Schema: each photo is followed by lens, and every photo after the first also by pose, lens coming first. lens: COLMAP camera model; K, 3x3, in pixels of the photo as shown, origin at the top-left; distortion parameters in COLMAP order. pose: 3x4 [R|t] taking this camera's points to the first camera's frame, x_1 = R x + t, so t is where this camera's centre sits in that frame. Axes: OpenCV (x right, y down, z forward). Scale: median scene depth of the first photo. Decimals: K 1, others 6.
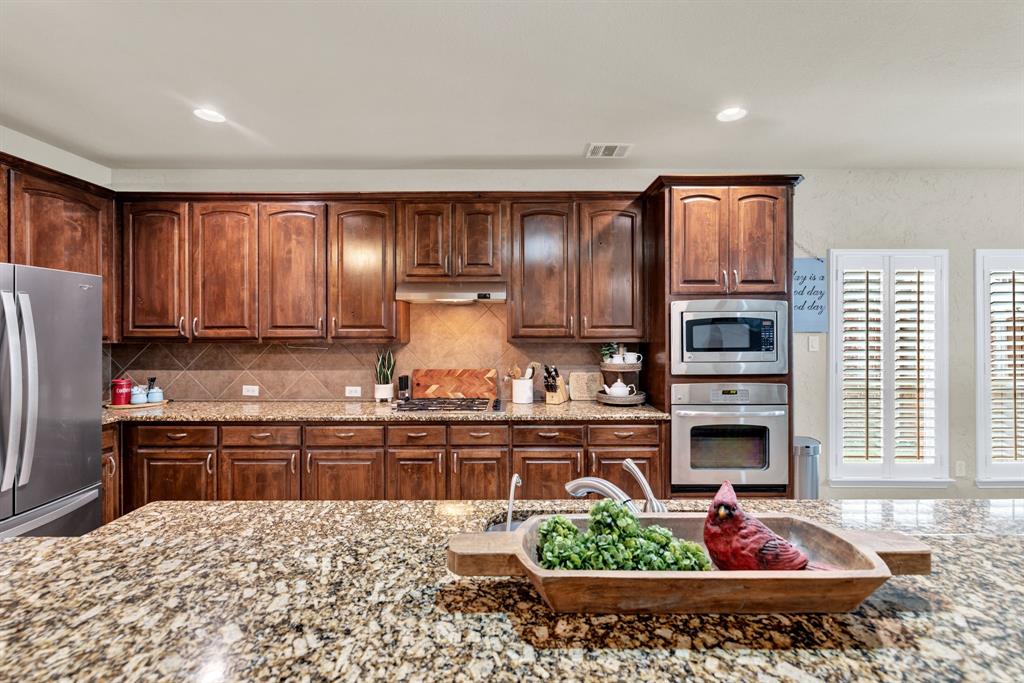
lens RADIAL K [[443.2, 0, 512.8], [0, 443.2, 330.3], [0, 0, 1]] dist [0.000257, 0.000046]
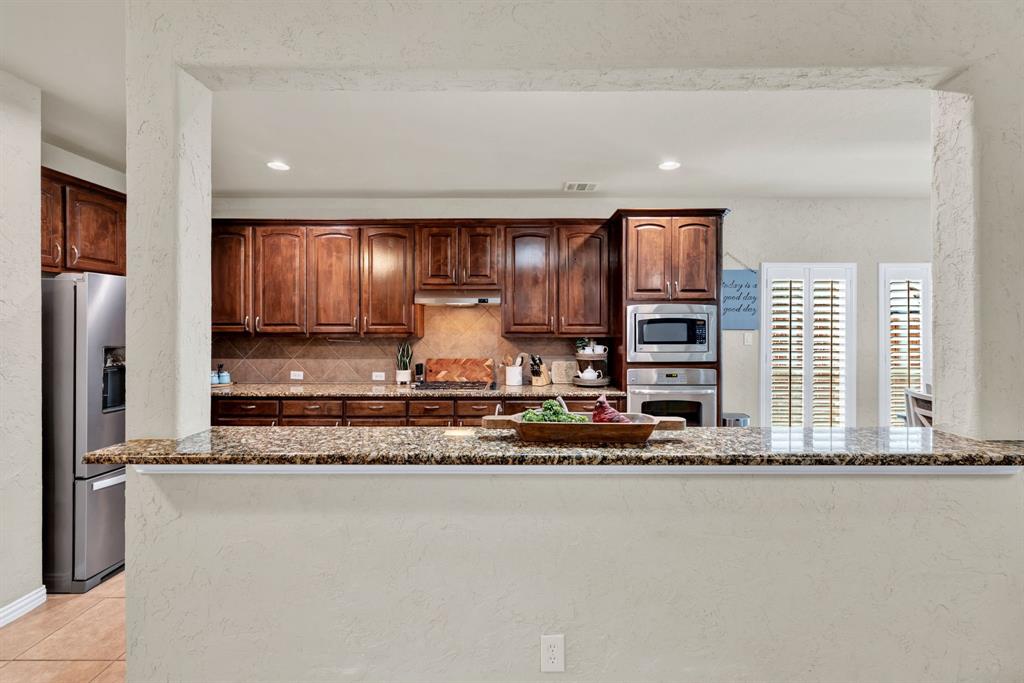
lens RADIAL K [[443.2, 0, 512.8], [0, 443.2, 330.3], [0, 0, 1]] dist [0.000257, 0.000046]
pose [[0.999995, 0.002388, -0.001975, 0.022440], [-0.002376, 0.999978, 0.006247, 0.000082], [0.001990, -0.006242, 0.999979, -0.274159]]
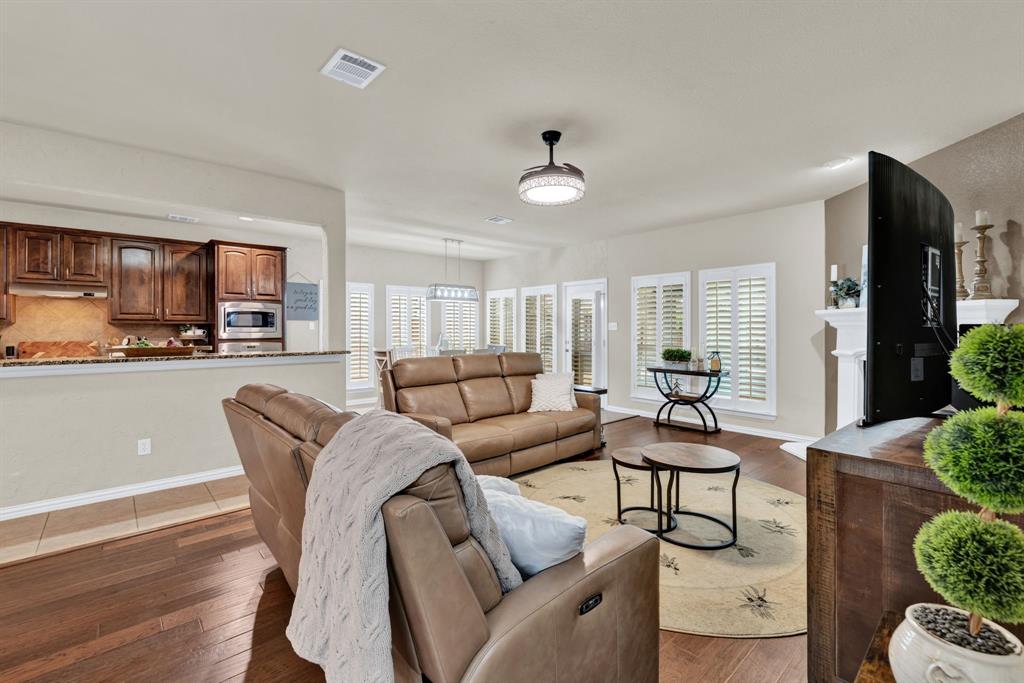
lens RADIAL K [[443.2, 0, 512.8], [0, 443.2, 330.3], [0, 0, 1]] dist [0.000257, 0.000046]
pose [[0.746054, -0.000546, 0.665886, 0.013785], [-0.000440, 0.999999, 0.001313, 0.053060], [-0.665886, -0.001273, 0.746053, -1.259772]]
